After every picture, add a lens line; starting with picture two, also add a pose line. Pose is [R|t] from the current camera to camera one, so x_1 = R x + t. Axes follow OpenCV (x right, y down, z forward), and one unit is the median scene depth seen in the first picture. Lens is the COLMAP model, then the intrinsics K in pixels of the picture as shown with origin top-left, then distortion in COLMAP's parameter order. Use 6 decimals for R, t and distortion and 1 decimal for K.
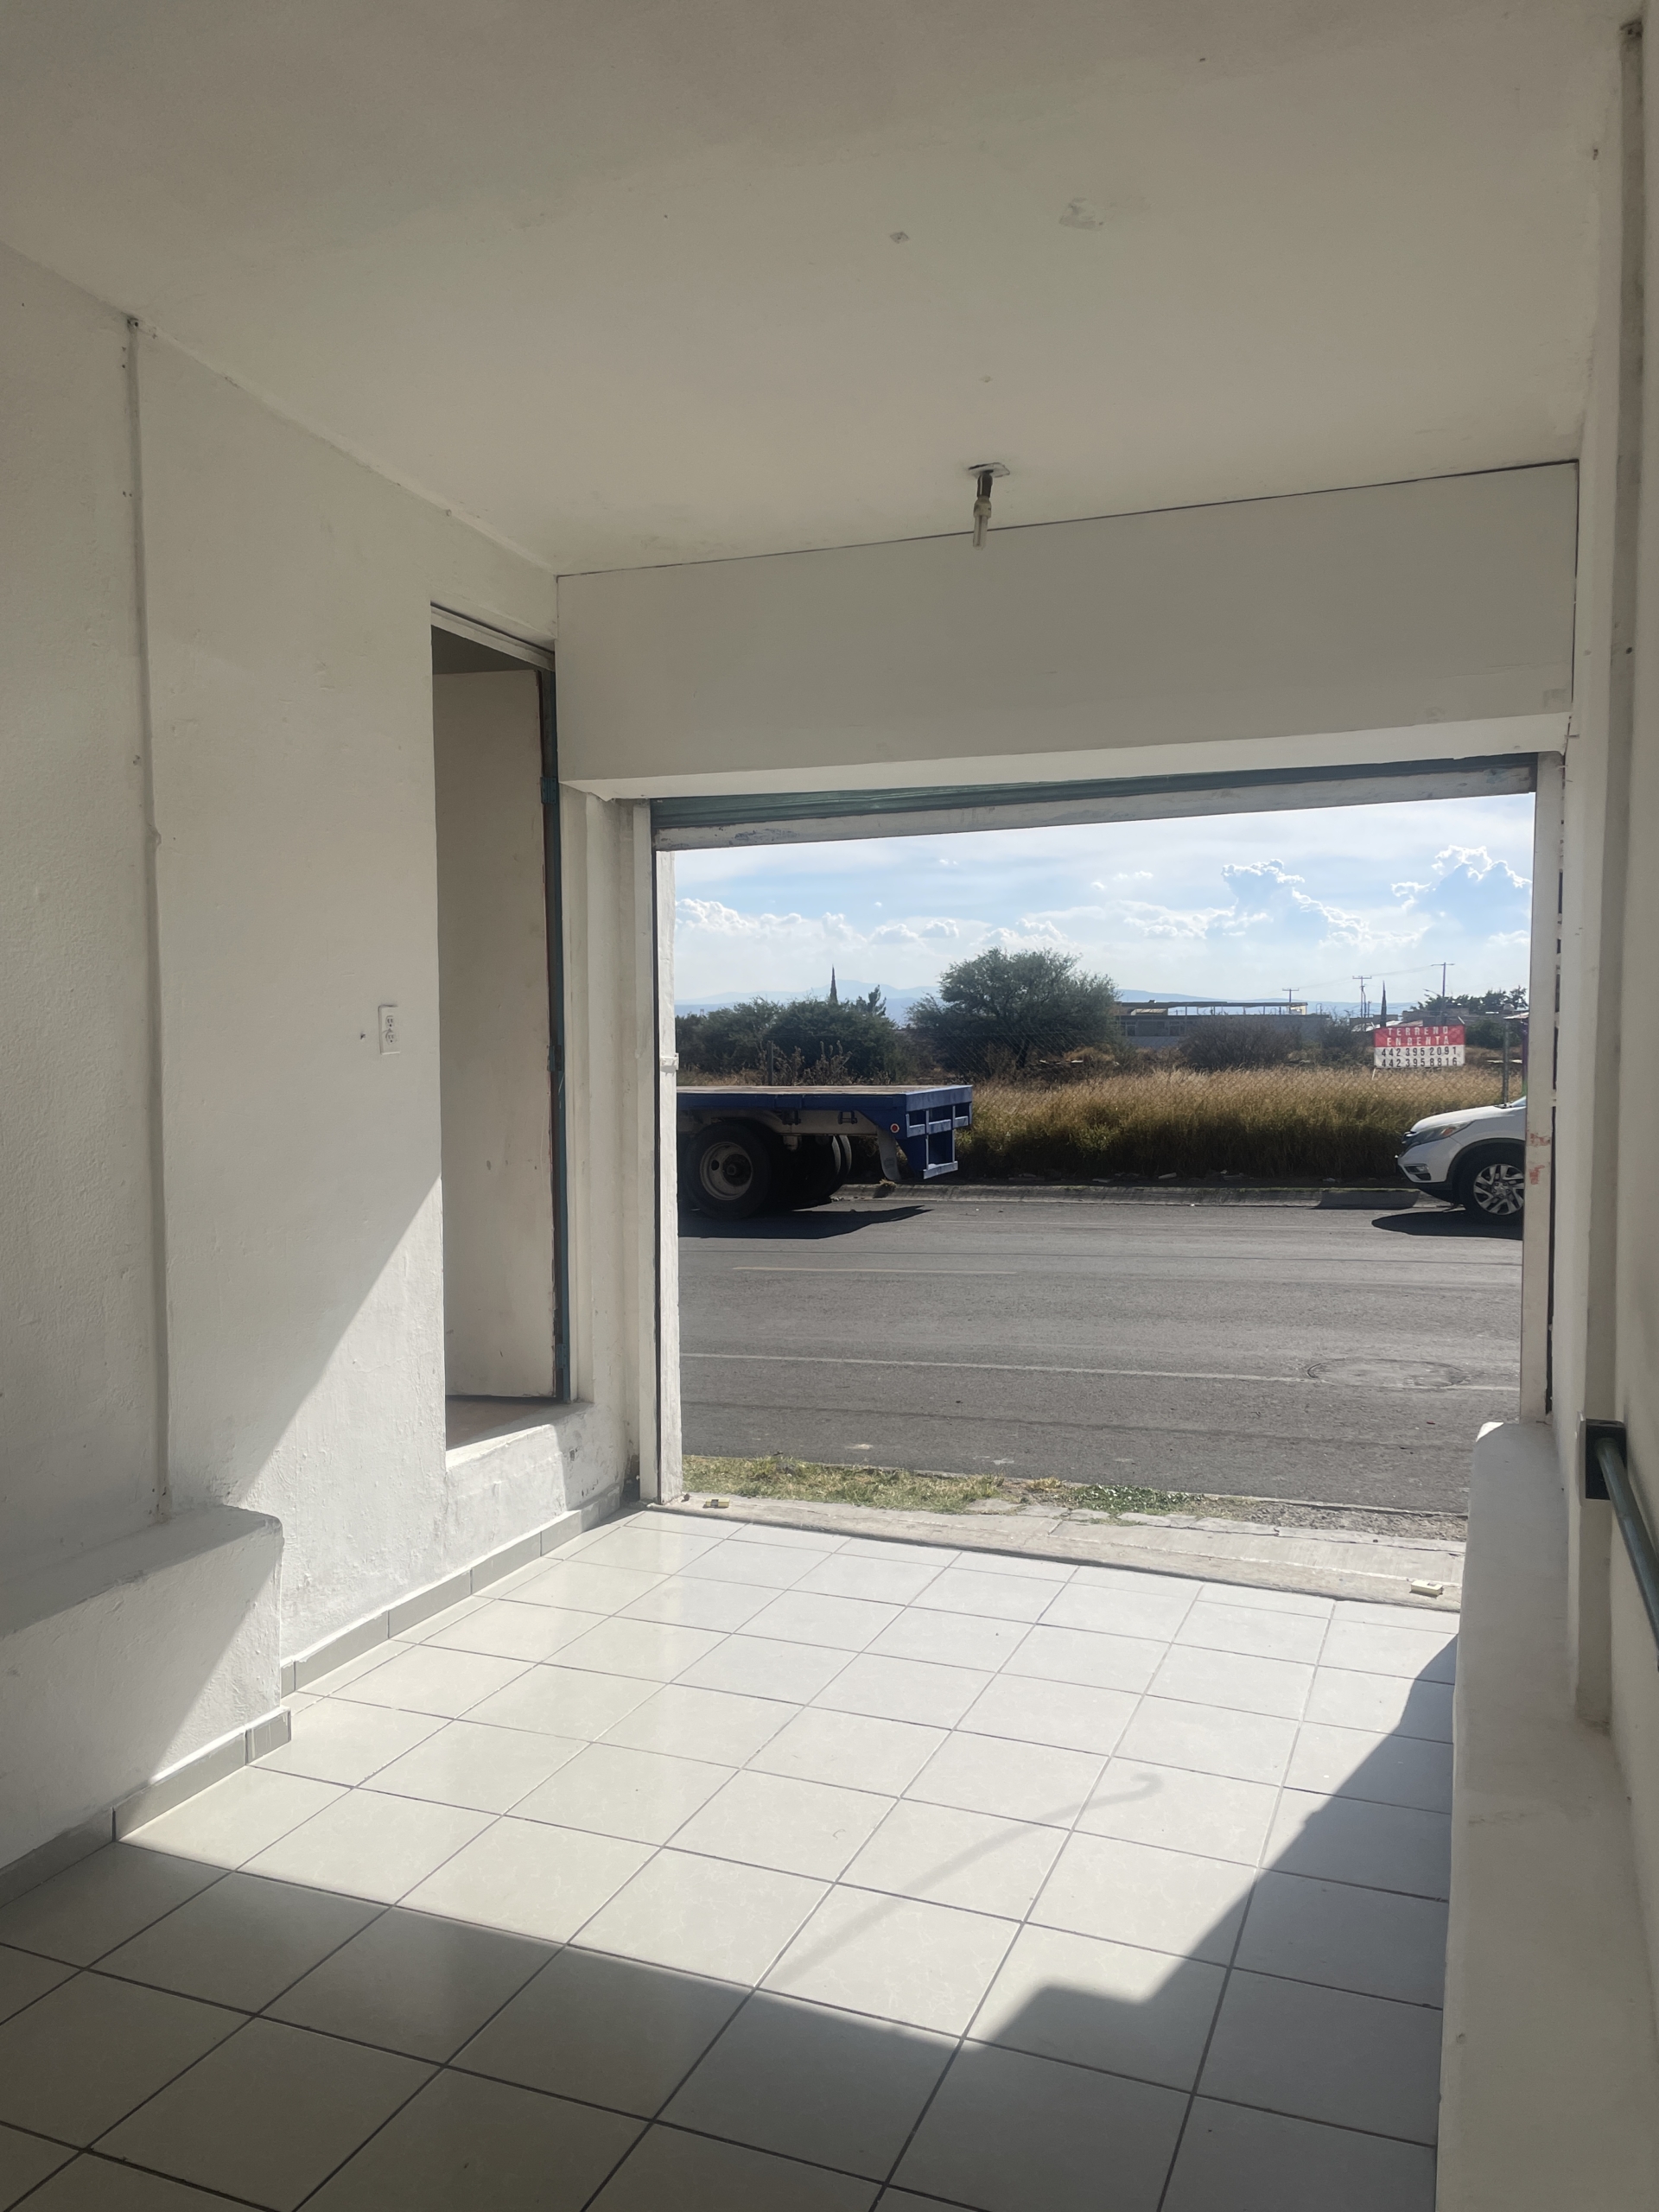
lens RADIAL K [[1662.9, 0, 824.5], [0, 1662.9, 1106.7], [0, 0, 1]] dist [0.087340, -0.090358]
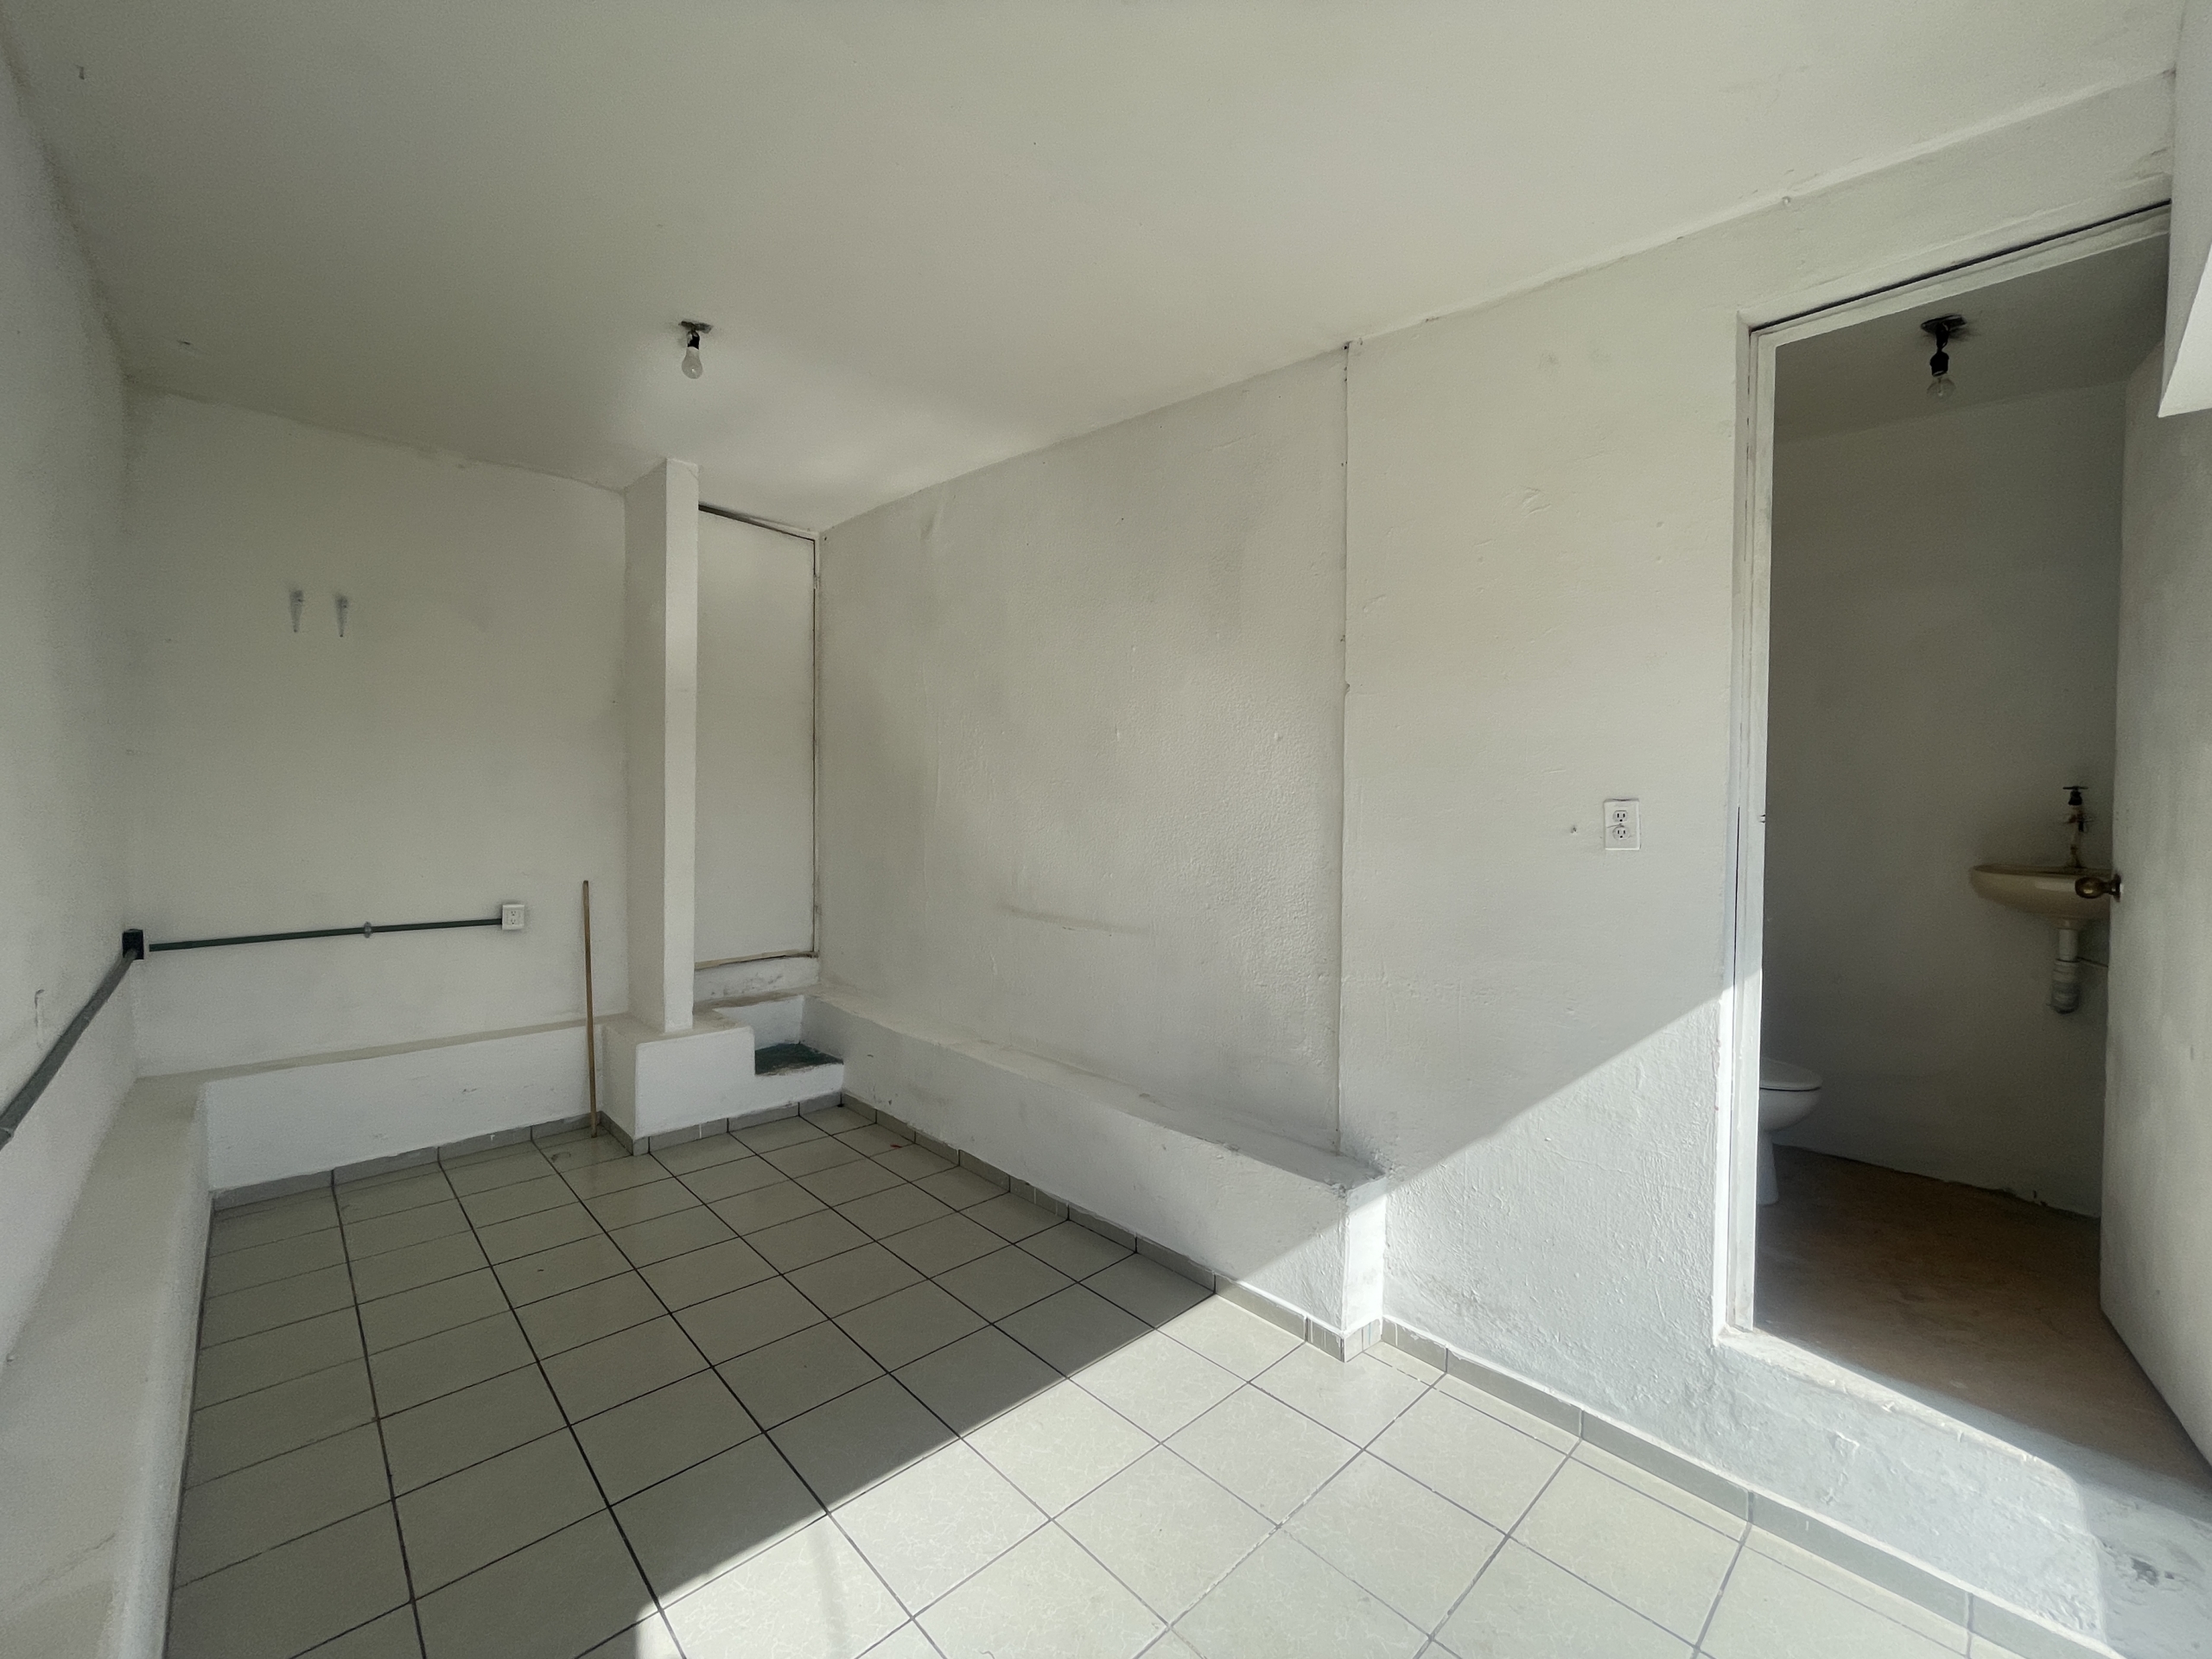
lens RADIAL K [[893.6, 0, 1103.6], [0, 893.6, 822.1], [0, 0, 1]] dist [-0.003225, -0.000053]
pose [[-0.415761, 0.017842, -0.909299, 0.332472], [-0.052901, 0.997640, 0.043763, -0.054698], [0.907934, 0.066298, -0.413836, 0.946780]]
